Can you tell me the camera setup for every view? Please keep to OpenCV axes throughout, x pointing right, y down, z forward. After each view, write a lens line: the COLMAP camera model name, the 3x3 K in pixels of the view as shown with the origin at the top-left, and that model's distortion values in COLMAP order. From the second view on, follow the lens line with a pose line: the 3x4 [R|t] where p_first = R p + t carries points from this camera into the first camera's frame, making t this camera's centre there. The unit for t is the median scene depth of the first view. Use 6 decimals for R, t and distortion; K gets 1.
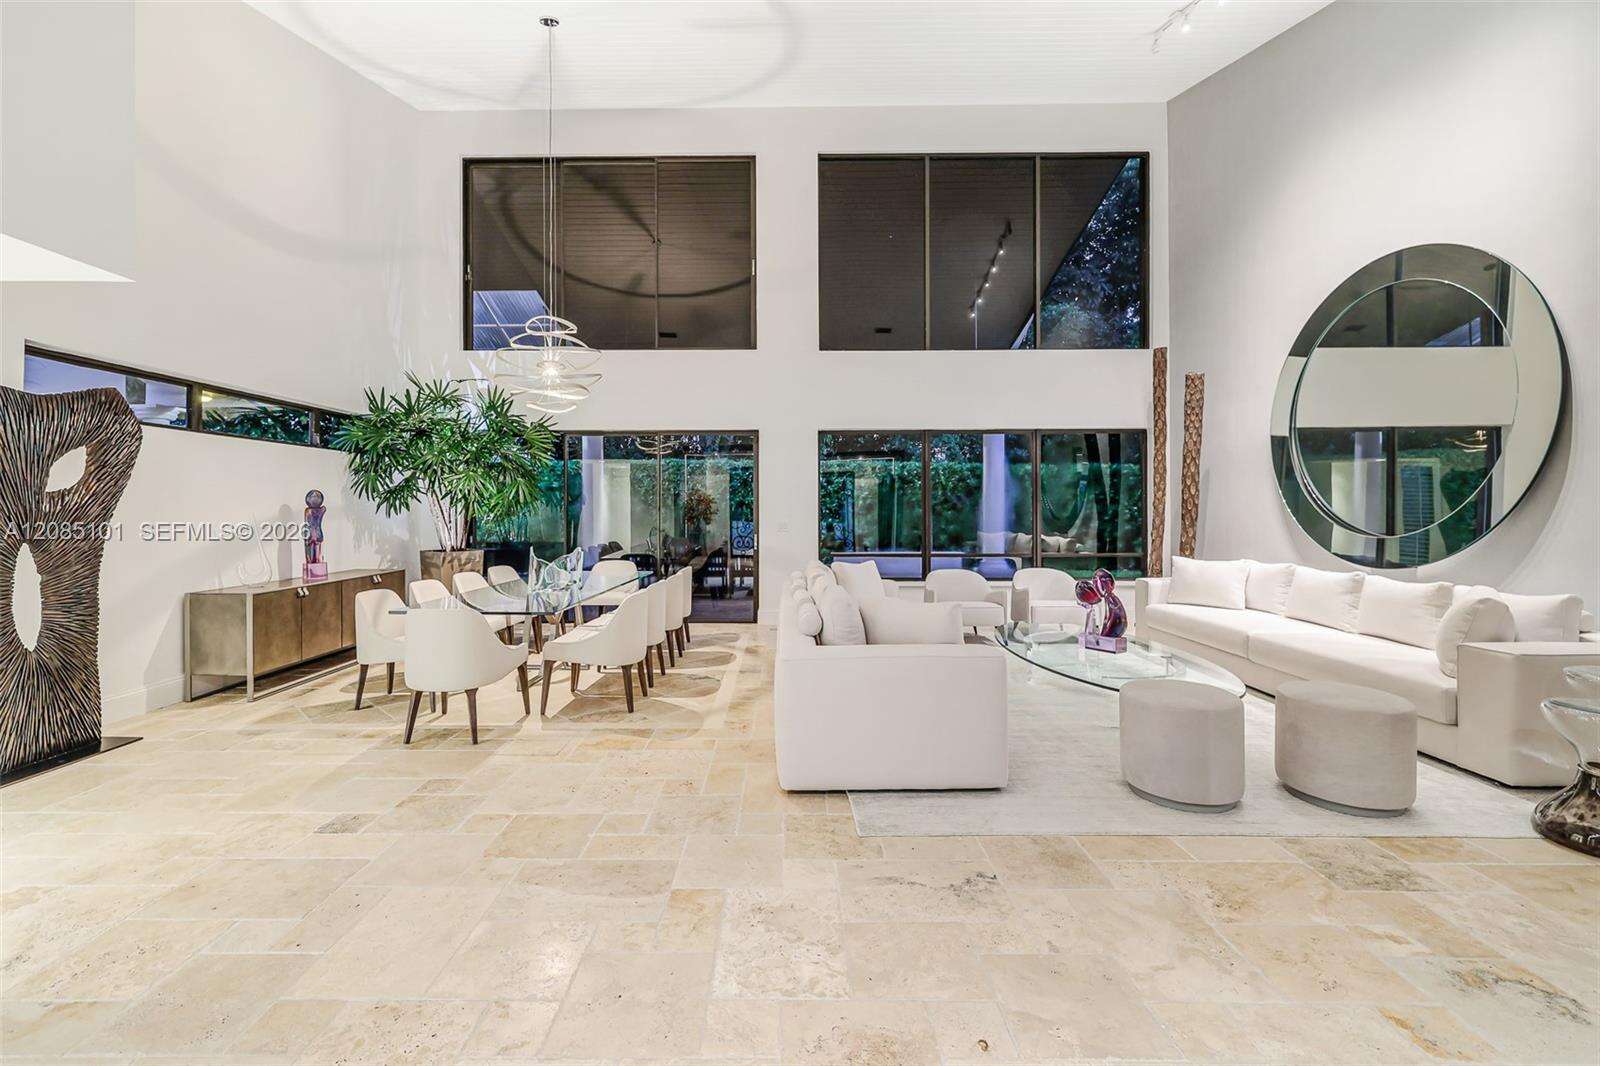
lens RADIAL K [[674.5, 0, 798.9], [0, 674.5, 511.8], [0, 0, 1]] dist [0.000870, -0.000215]
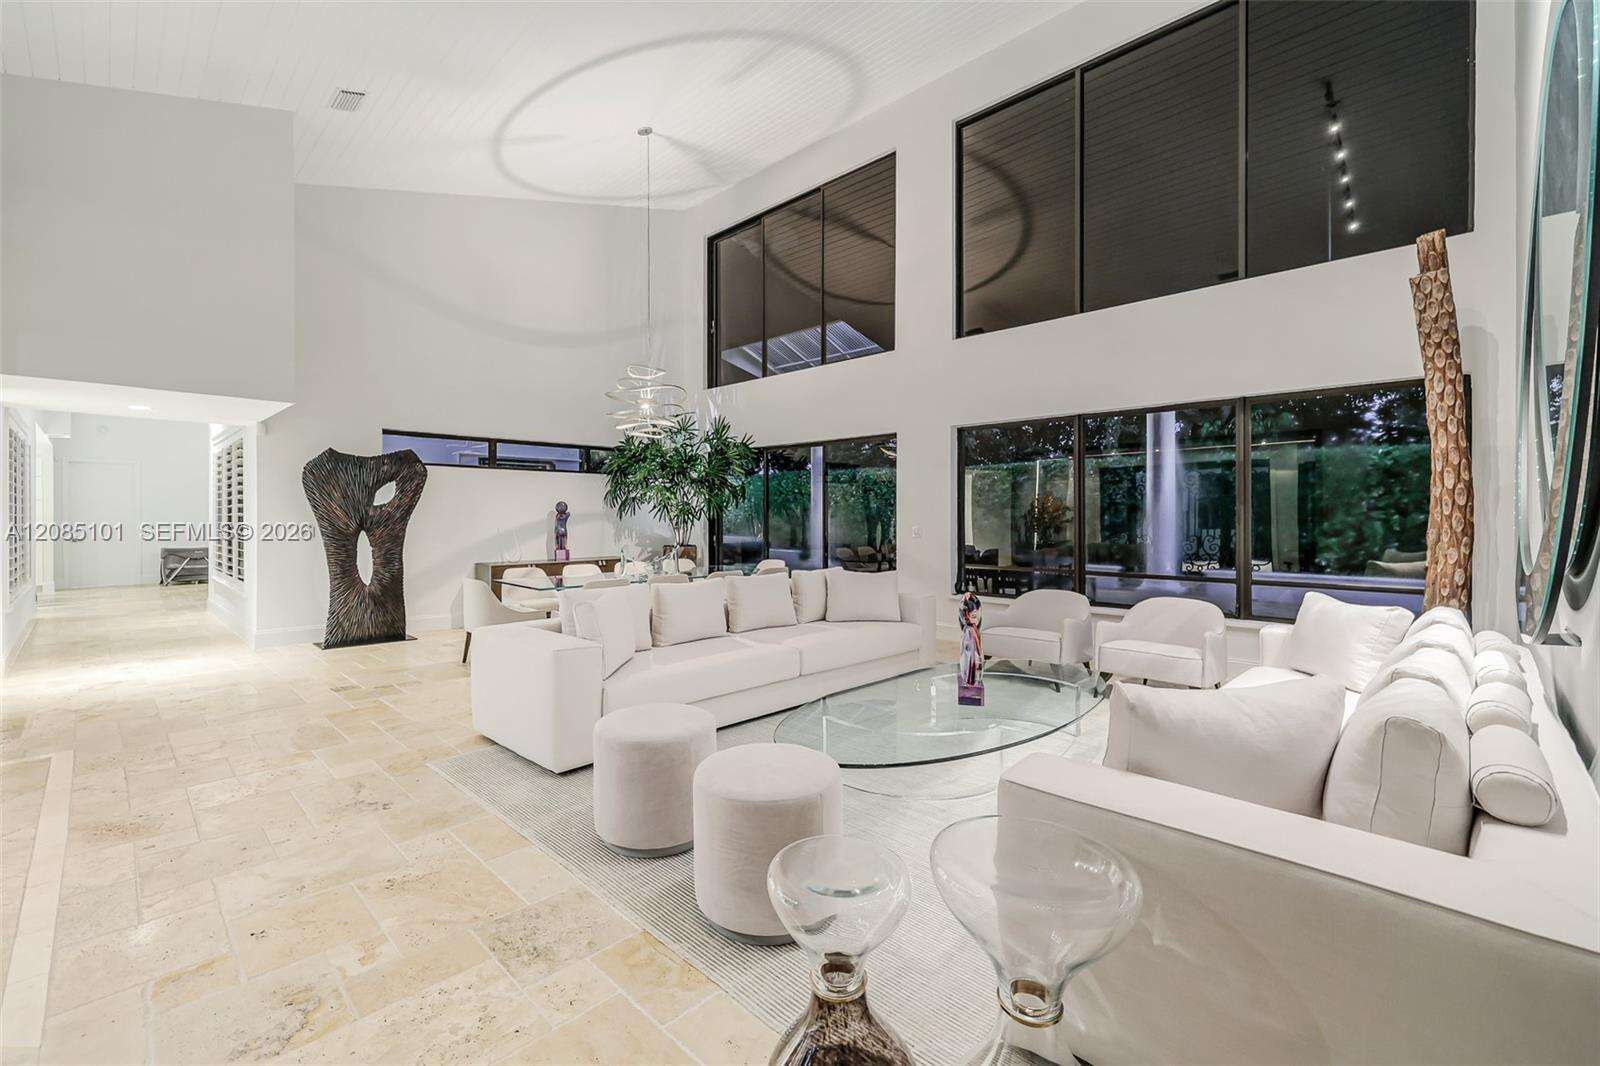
lens RADIAL K [[691.8, 0, 803.8], [0, 691.8, 521.2], [0, 0, 1]] dist [0.001015, 0.000053]
pose [[0.714380, 0.008004, -0.699712, 1.090969], [-0.004361, 0.999966, 0.006987, -0.002046], [0.699744, -0.001940, 0.714391, 0.393034]]
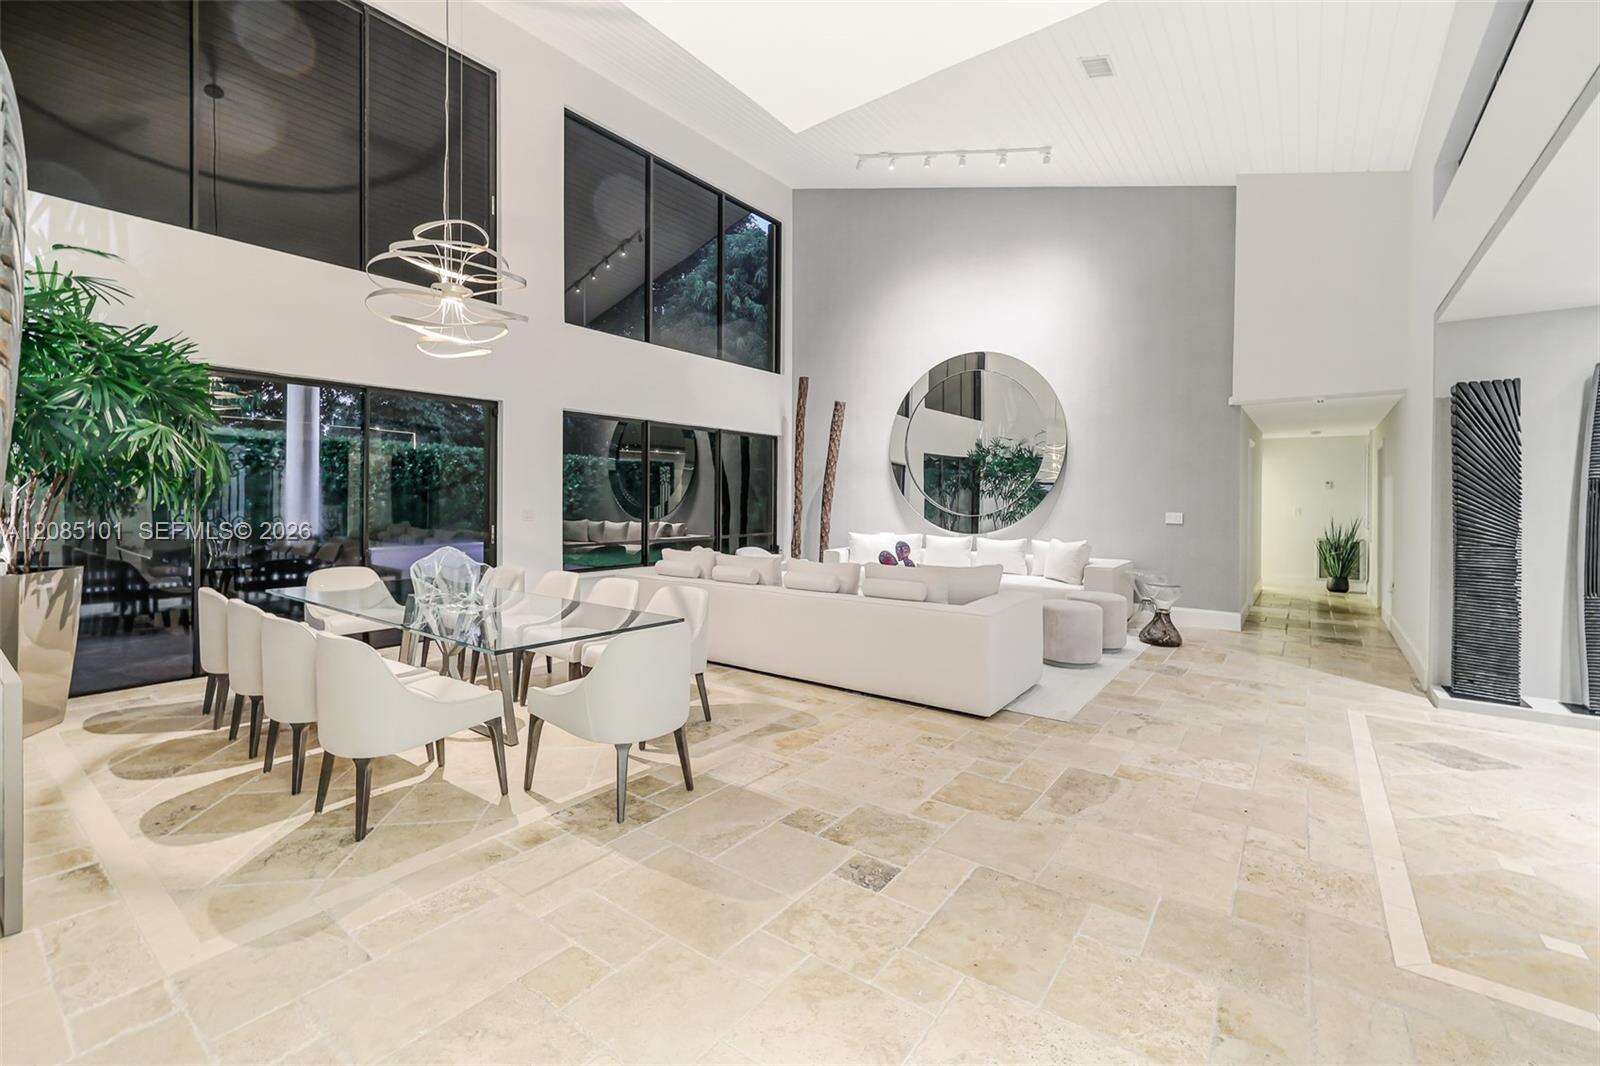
lens RADIAL K [[669.0, 0, 780.7], [0, 669.0, 500.0], [0, 0, 1]] dist [0.000541, 0.000253]
pose [[0.619930, 0.002359, 0.784653, -1.012440], [-0.003128, 0.999995, -0.000535, 0.002106], [-0.784651, -0.002122, 0.619934, 0.417888]]
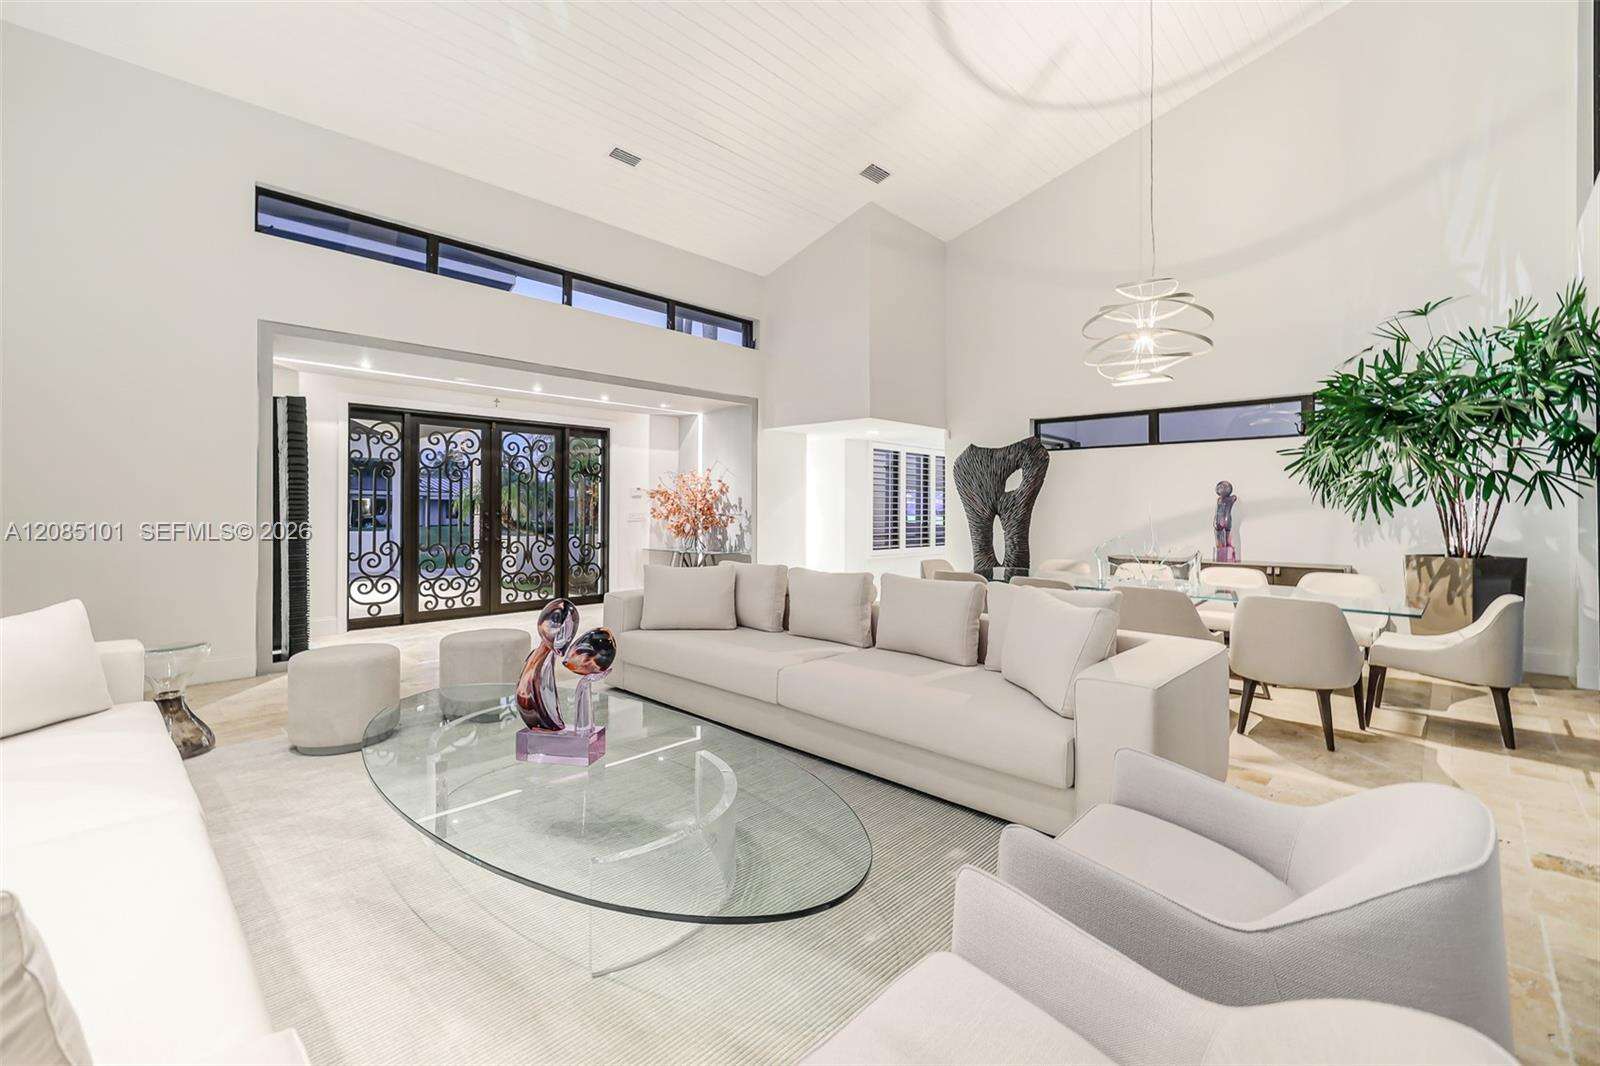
lens RADIAL K [[691.8, 0, 803.8], [0, 691.8, 521.2], [0, 0, 1]] dist [0.001015, 0.000053]
pose [[-0.692975, 0.020938, -0.720657, 0.838232], [0.000868, 0.999602, 0.028208, 0.001443], [0.720961, 0.018922, -0.692717, 1.875615]]
